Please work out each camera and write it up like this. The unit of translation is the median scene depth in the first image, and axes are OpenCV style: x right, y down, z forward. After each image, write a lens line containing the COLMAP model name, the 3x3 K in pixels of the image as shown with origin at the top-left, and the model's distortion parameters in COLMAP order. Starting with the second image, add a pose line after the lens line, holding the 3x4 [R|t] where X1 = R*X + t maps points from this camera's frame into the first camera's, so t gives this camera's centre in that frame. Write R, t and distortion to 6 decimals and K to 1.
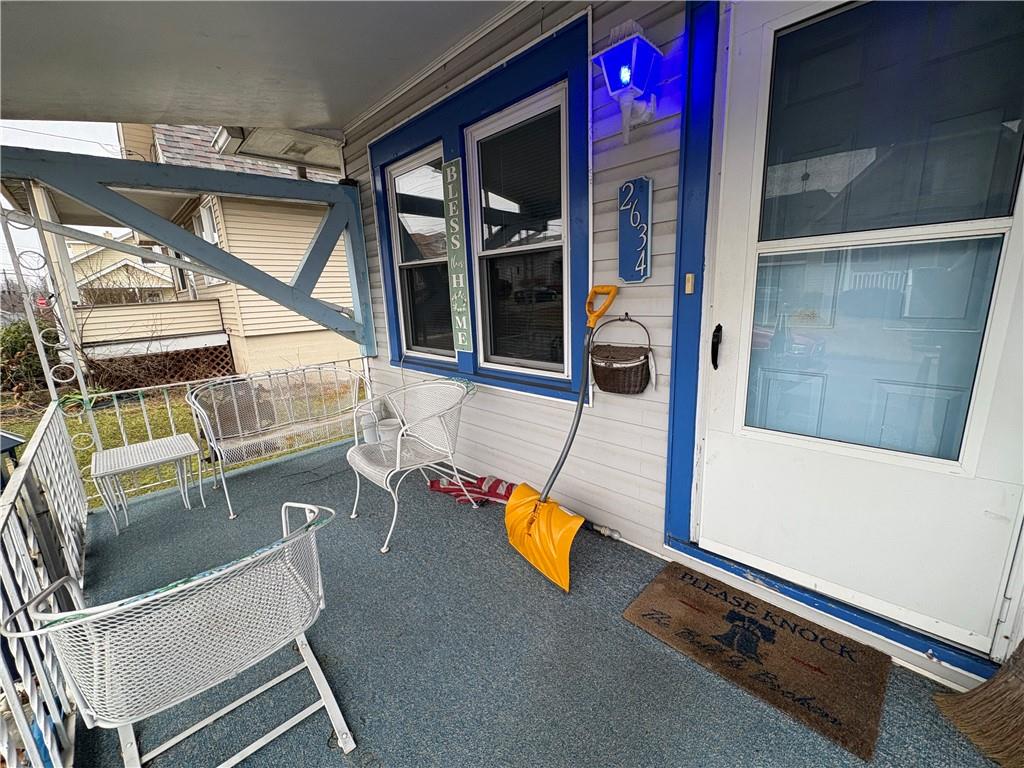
lens RADIAL K [[411.9, 0, 512.0], [0, 411.9, 384.0], [0, 0, 1]] dist [0.000766, 0.000114]
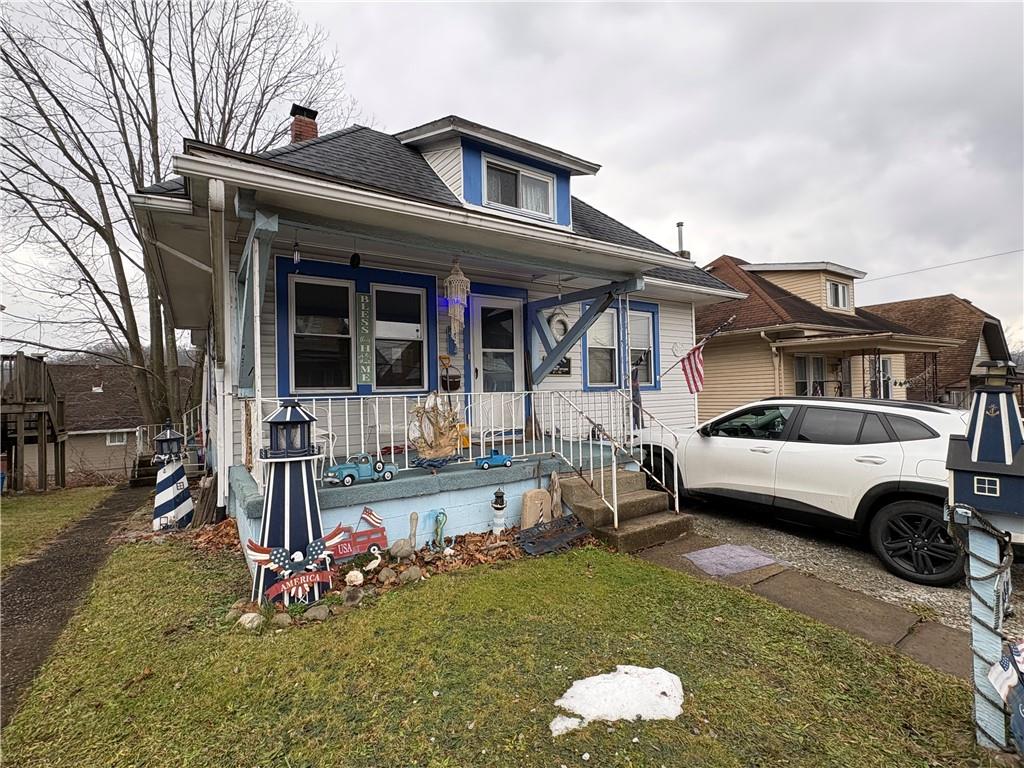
lens RADIAL K [[465.5, 0, 512.0], [0, 465.5, 384.0], [0, 0, 1]] dist [0.001384, 0.000066]
pose [[0.193413, 0.052525, 0.979710, -2.602127], [0.232844, 0.967580, -0.097842, 0.356055], [-0.953087, 0.247043, 0.174912, -0.022970]]
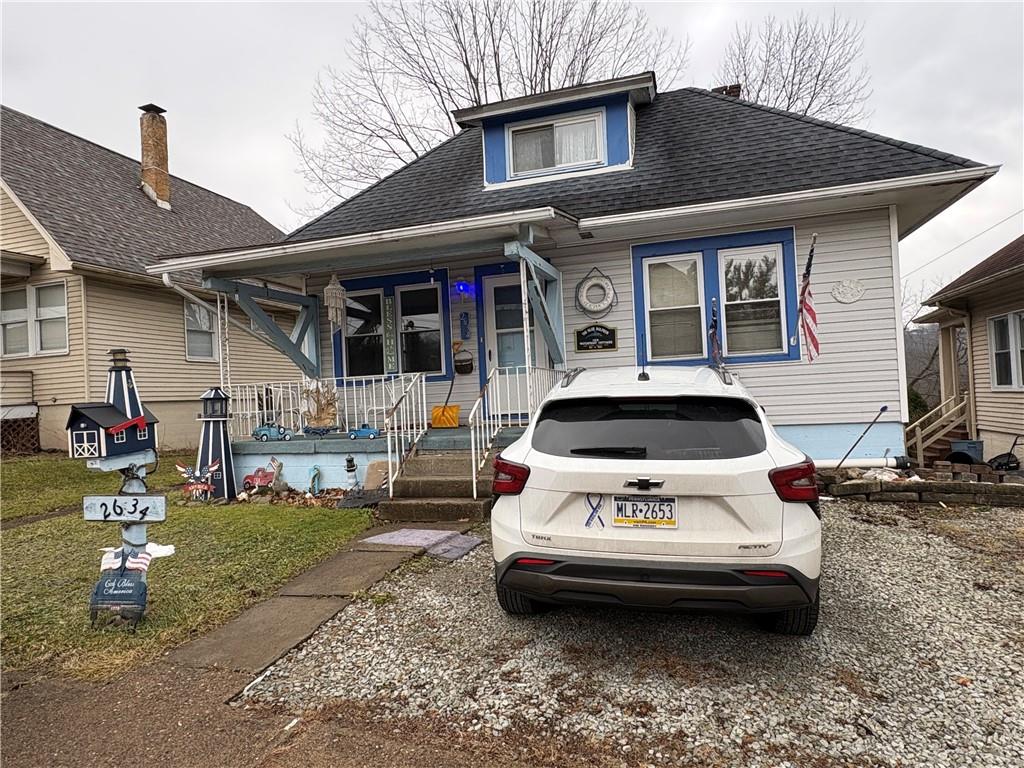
lens RADIAL K [[591.0, 0, 512.0], [0, 591.0, 384.0], [0, 0, 1]] dist [-0.000508, 0.000758]
pose [[0.877137, 0.007981, 0.480175, -1.385915], [0.118474, 0.965363, -0.232463, 1.036764], [-0.465398, 0.260790, 0.845809, -2.595548]]
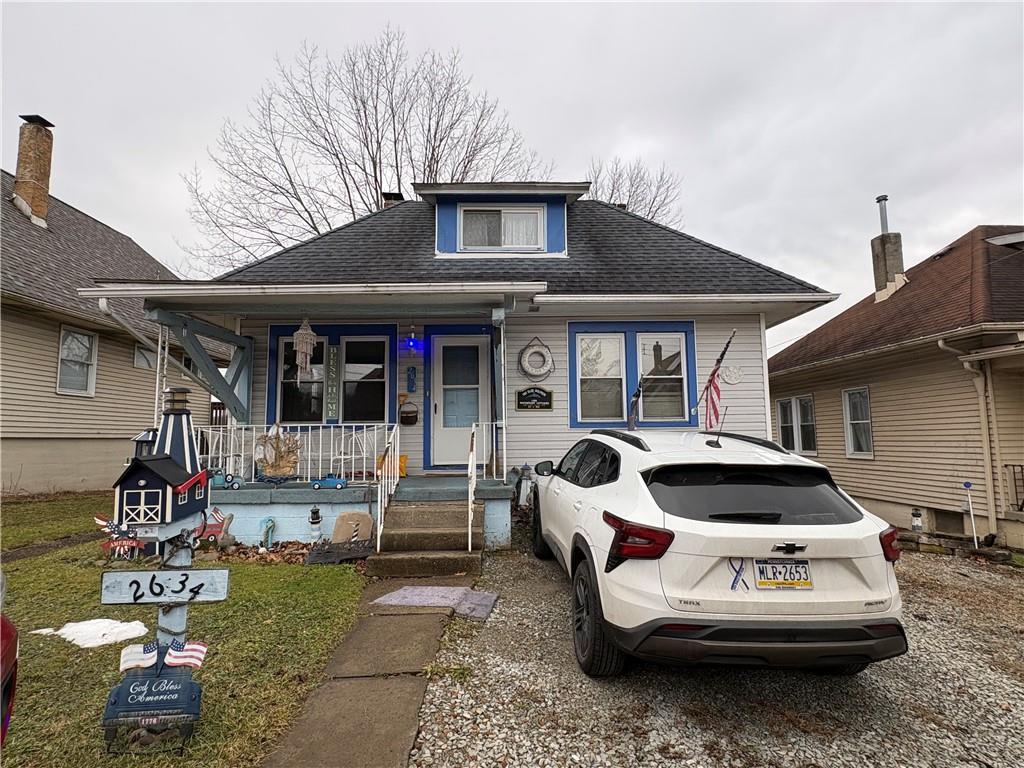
lens RADIAL K [[514.3, 0, 512.0], [0, 514.3, 384.0], [0, 0, 1]] dist [0.001146, -0.000415]
pose [[0.693016, 0.108998, 0.712635, -1.865418], [0.142539, 0.948274, -0.283653, 0.870574], [-0.706690, 0.298154, 0.641633, -2.035386]]
